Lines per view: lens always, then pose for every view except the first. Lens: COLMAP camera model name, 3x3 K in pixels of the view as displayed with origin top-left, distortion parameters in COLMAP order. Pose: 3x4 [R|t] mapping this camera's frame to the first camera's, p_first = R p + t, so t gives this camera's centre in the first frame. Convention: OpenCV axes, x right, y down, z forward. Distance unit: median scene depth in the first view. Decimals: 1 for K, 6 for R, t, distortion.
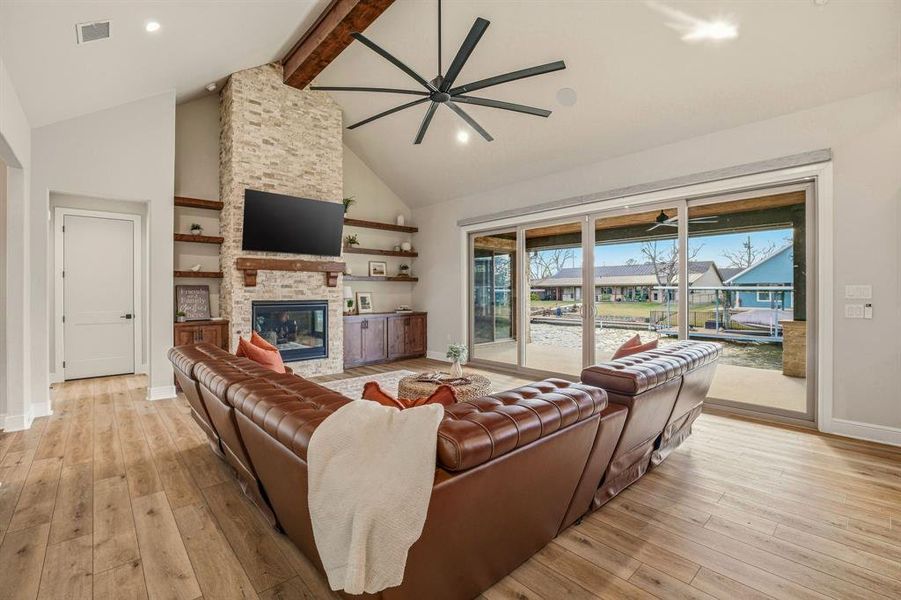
lens RADIAL K [[391.4, 0, 443.6], [0, 391.4, 291.7], [0, 0, 1]] dist [-0.012040, -0.001877]
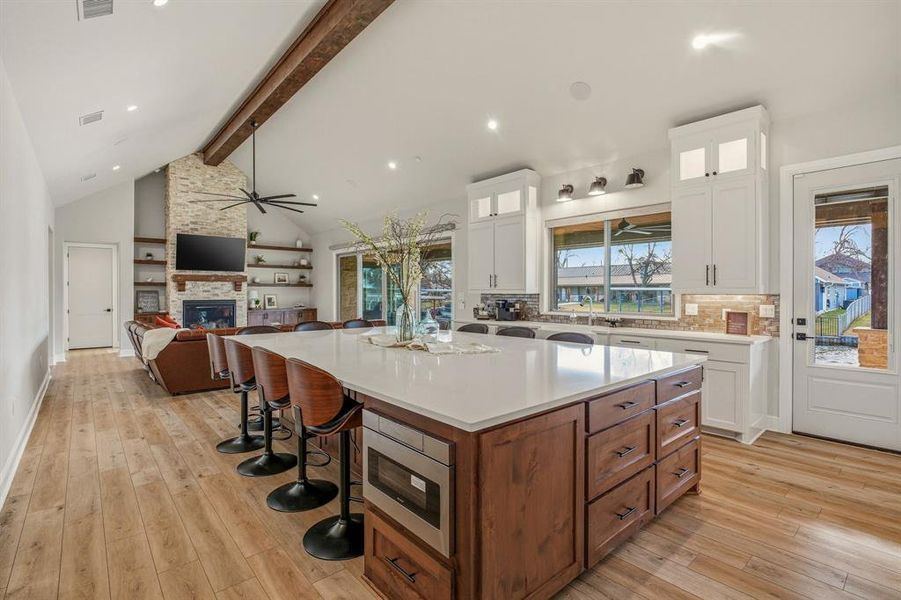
lens RADIAL K [[420.4, 0, 446.1], [0, 420.4, 293.7], [0, 0, 1]] dist [-0.008651, 0.001183]
pose [[0.999869, 0.000897, -0.016155, 0.595556], [-0.000816, 0.999987, 0.004972, -0.012395], [0.016159, -0.004959, 0.999857, -0.687625]]
